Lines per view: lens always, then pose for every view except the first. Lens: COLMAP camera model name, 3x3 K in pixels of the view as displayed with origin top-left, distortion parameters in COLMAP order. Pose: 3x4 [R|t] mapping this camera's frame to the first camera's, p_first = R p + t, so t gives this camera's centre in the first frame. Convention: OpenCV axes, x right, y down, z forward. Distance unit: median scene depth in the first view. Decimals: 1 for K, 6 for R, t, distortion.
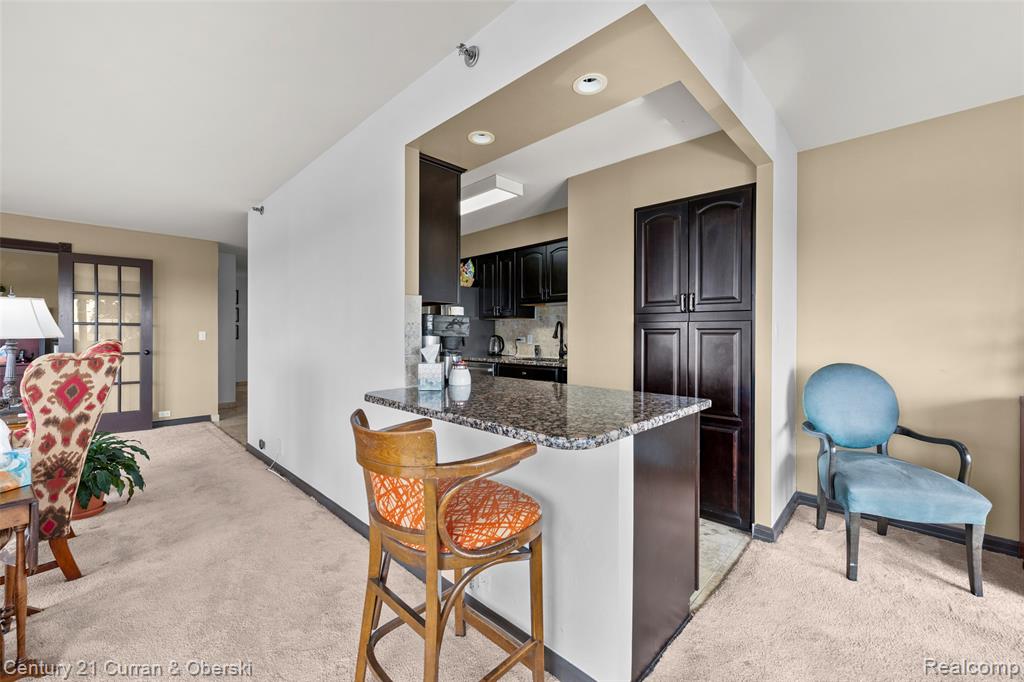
lens RADIAL K [[408.5, 0, 511.0], [0, 408.5, 329.4], [0, 0, 1]] dist [0.000888, 0.000107]
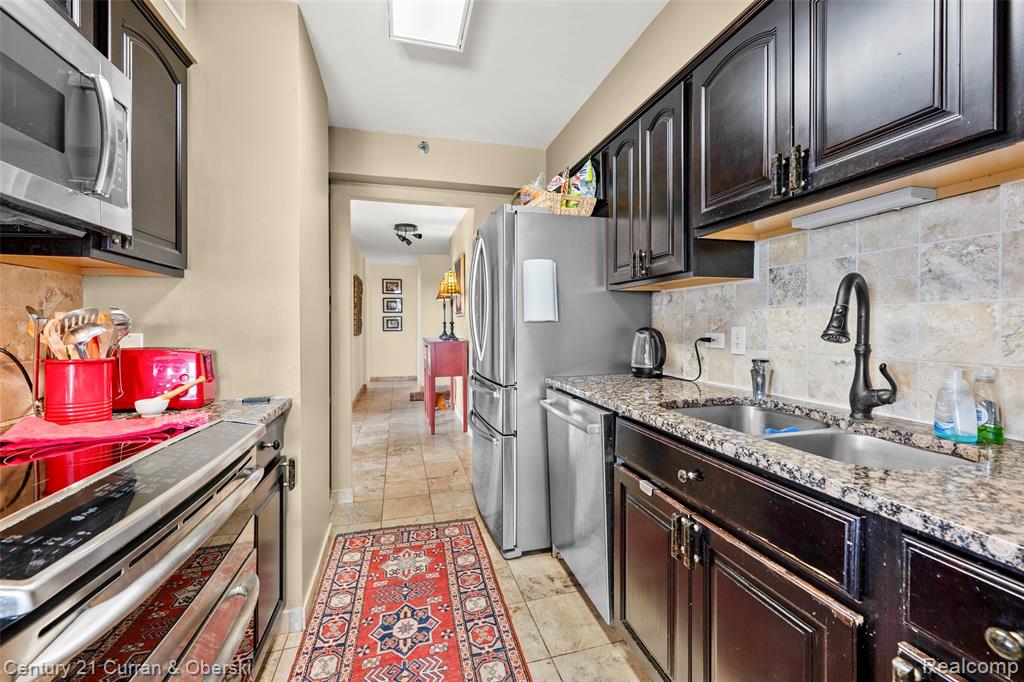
lens RADIAL K [[408.5, 0, 511.0], [0, 408.5, 329.4], [0, 0, 1]] dist [0.000888, 0.000107]
pose [[0.858425, 0.002372, -0.512934, 0.059386], [0.008269, 0.999795, 0.018462, 0.007992], [0.512873, -0.020090, 0.858229, 0.612156]]
